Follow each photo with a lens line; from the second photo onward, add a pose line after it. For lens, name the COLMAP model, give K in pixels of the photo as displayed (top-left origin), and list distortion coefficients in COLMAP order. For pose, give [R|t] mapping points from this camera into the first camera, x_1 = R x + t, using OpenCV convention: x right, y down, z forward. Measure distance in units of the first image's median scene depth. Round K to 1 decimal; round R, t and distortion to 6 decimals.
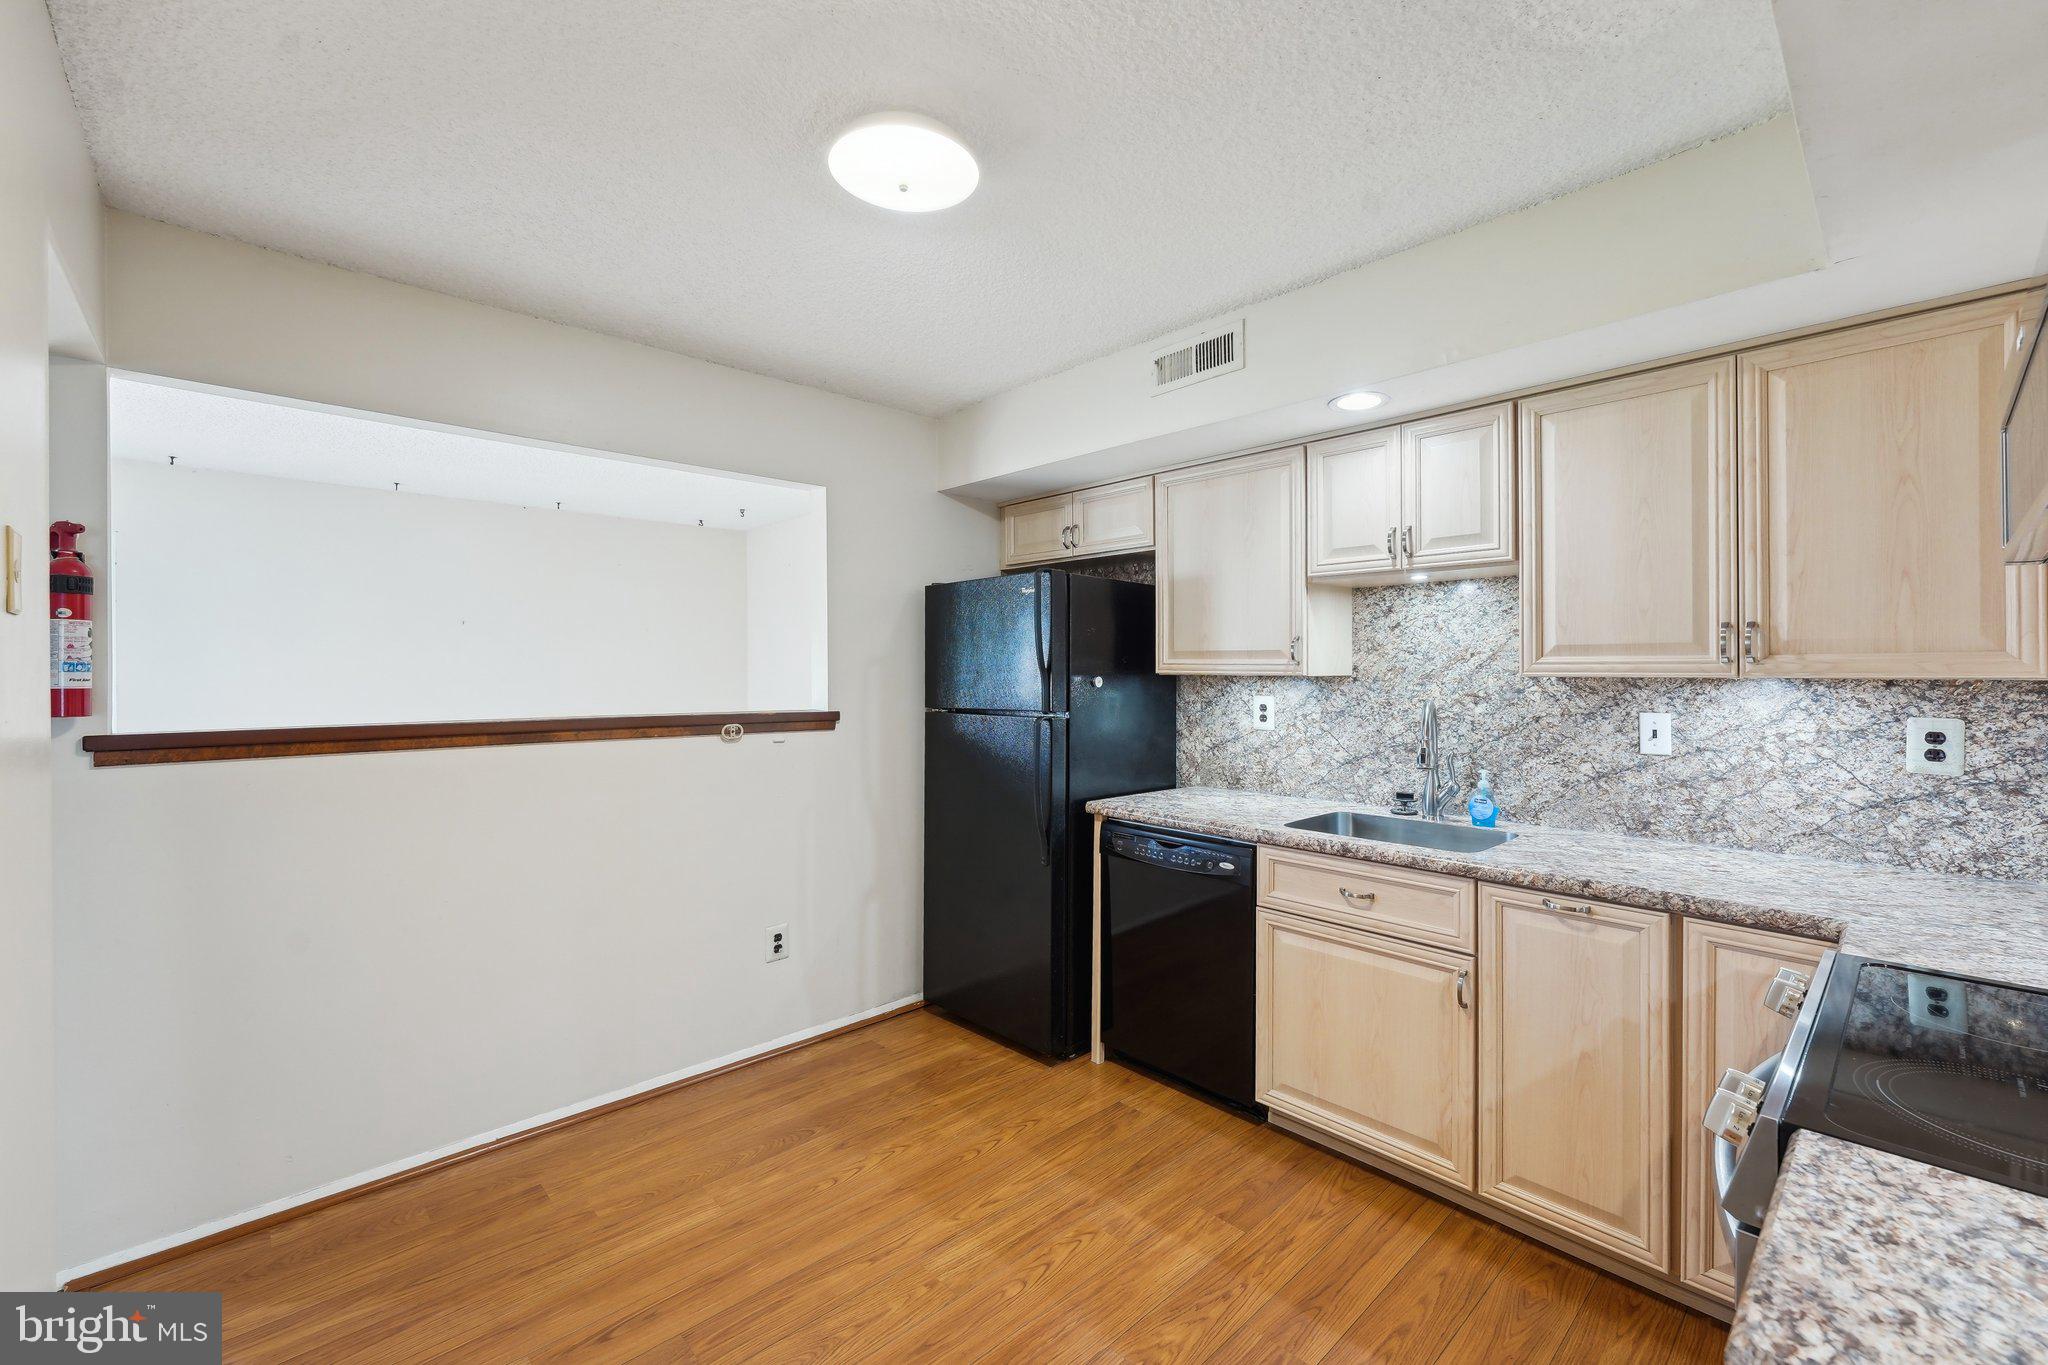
lens RADIAL K [[838.6, 0, 1016.9], [0, 838.6, 671.6], [0, 0, 1]] dist [-0.001570, -0.000178]
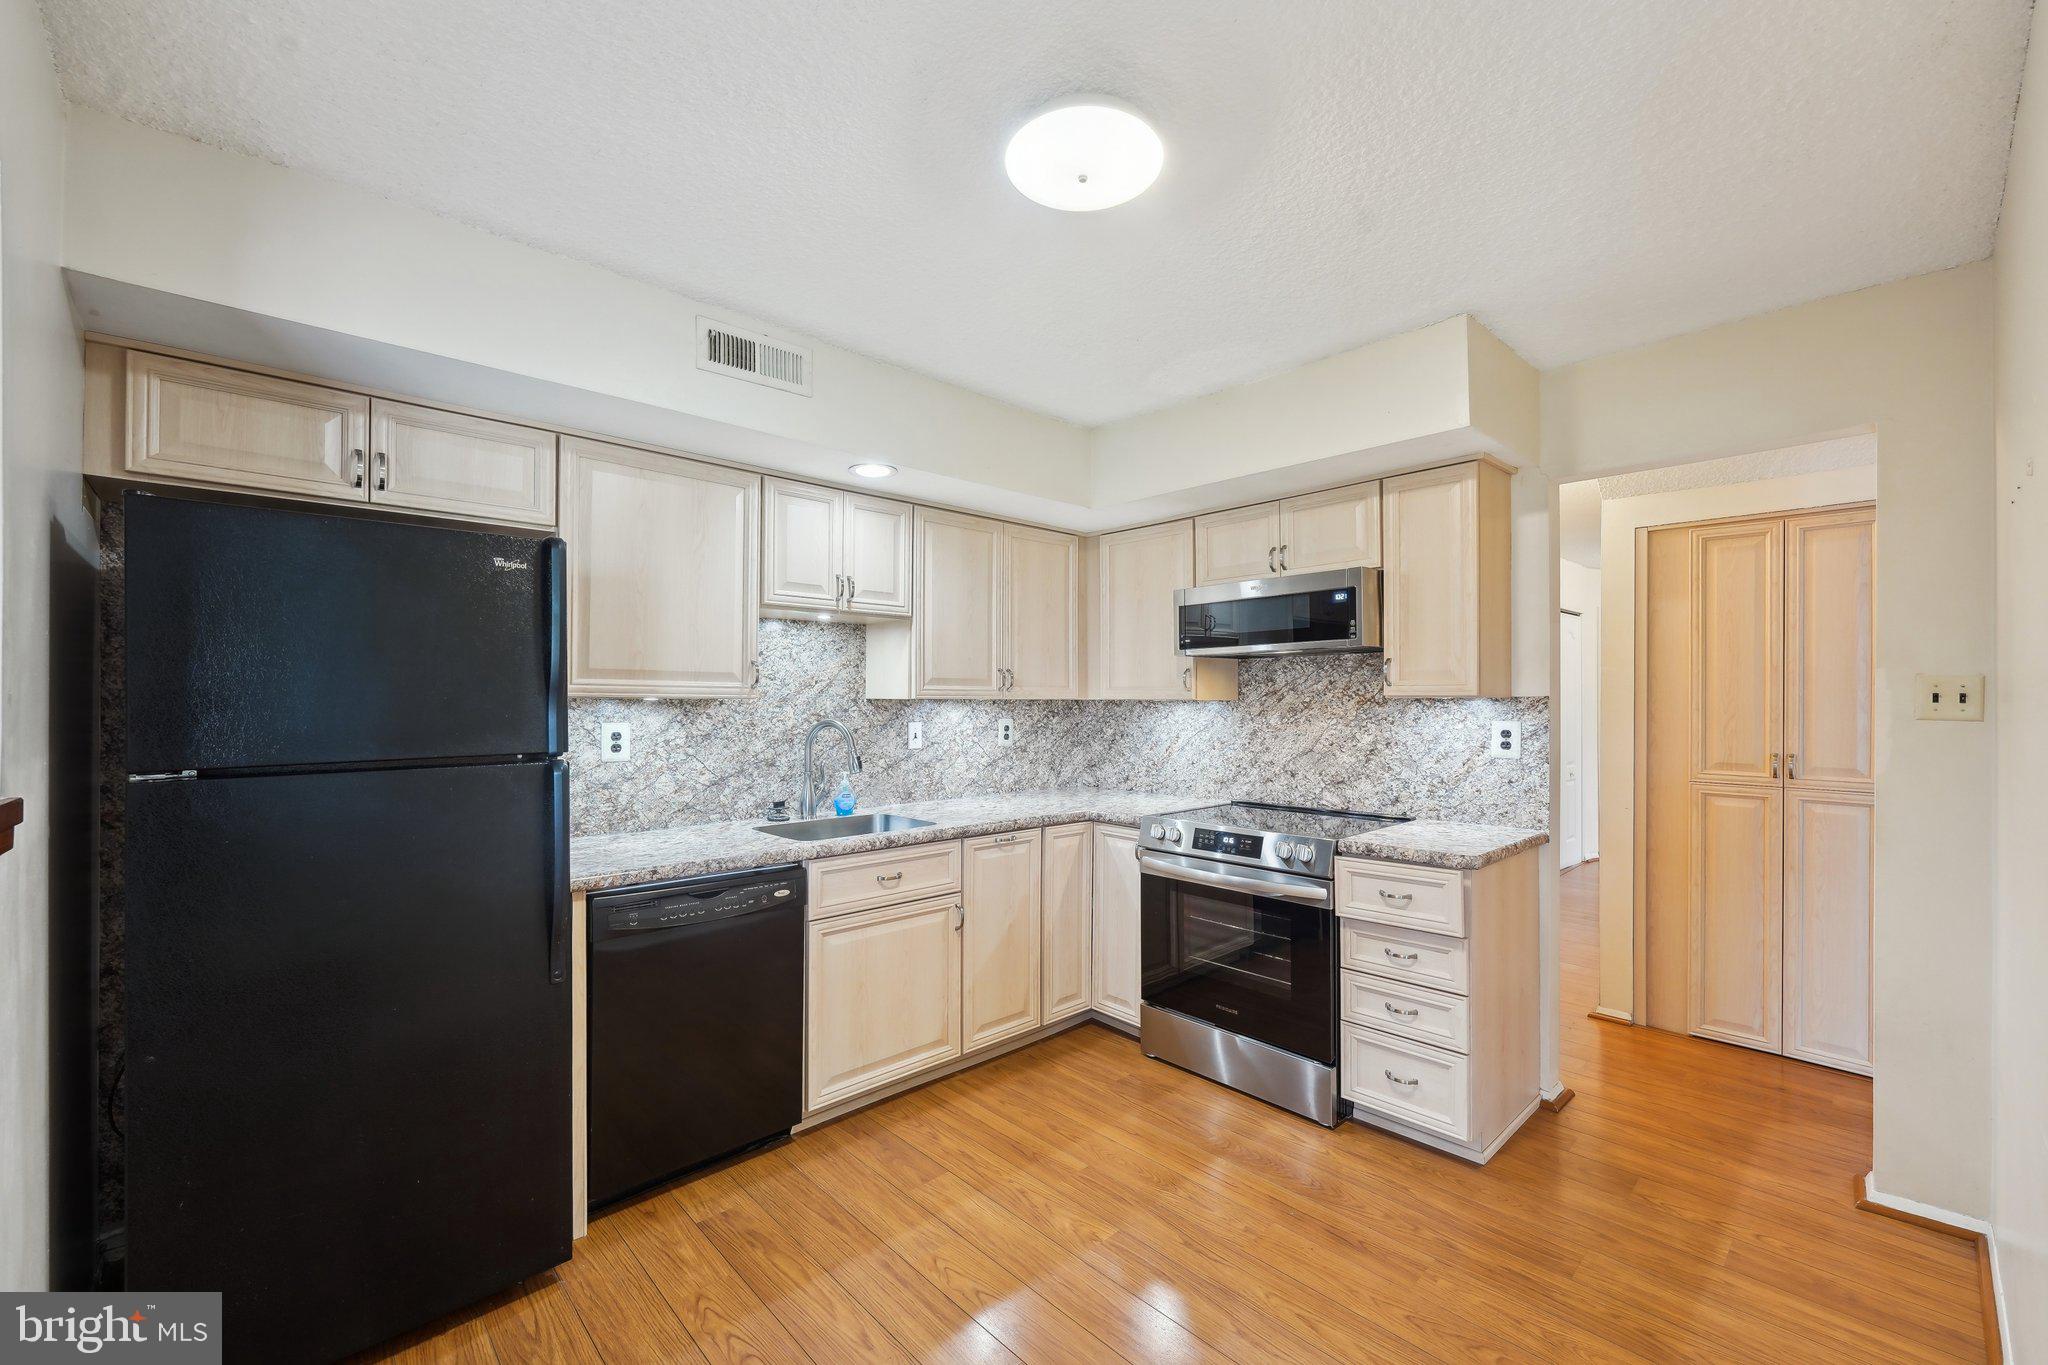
lens RADIAL K [[838.6, 0, 1016.9], [0, 838.6, 694.4], [0, 0, 1]] dist [-0.001570, -0.000178]
pose [[-0.002236, 0.000160, 0.999997, -0.759923], [-0.005629, 0.999984, -0.000172, -0.003322], [-0.999982, -0.005629, -0.002235, 0.760311]]
